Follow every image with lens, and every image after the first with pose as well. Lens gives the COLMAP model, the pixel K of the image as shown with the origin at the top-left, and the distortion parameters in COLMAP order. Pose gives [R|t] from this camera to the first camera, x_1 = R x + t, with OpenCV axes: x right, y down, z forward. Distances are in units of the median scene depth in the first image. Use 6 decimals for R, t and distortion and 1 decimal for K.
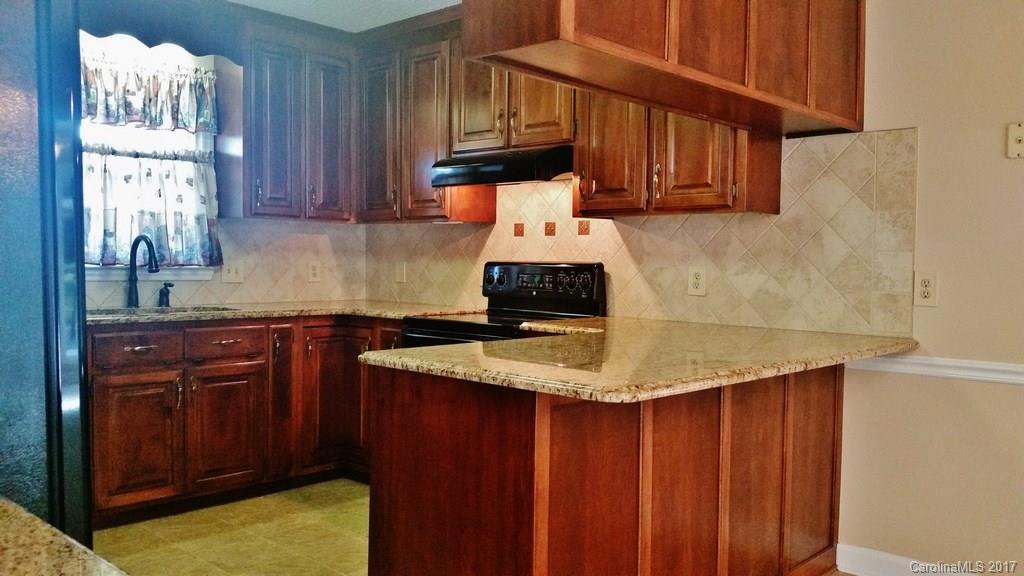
lens RADIAL K [[834.8, 0, 516.8], [0, 834.8, 290.7], [0, 0, 1]] dist [0.075368, -0.129330]
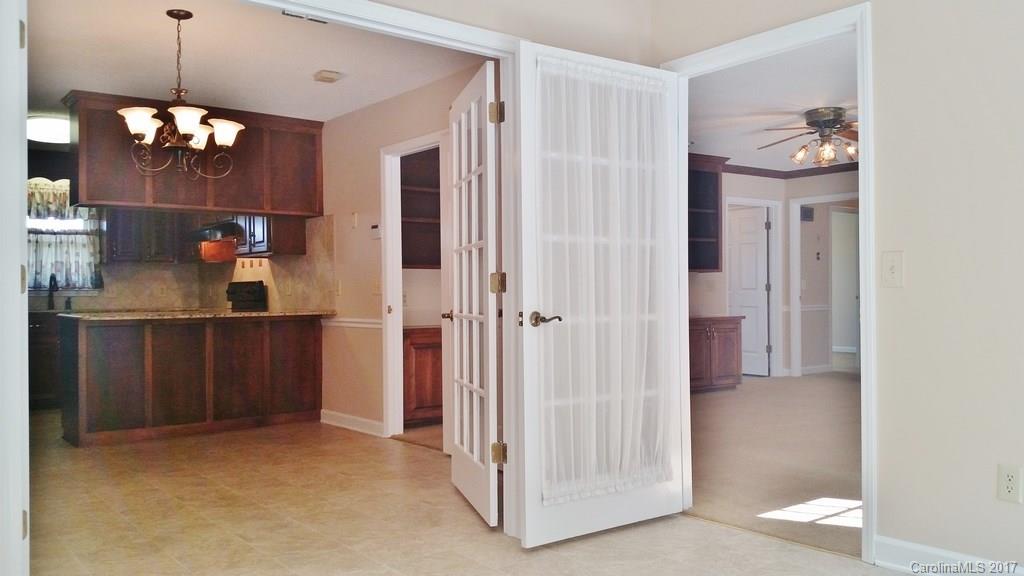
lens RADIAL K [[834.8, 0, 504.0], [0, 834.8, 283.2], [0, 0, 1]] dist [0.075368, -0.129330]
pose [[0.986171, -0.025236, -0.163801, 0.963506], [0.016830, 0.998479, -0.052505, 0.083357], [0.164876, 0.049022, 0.985095, -0.820349]]
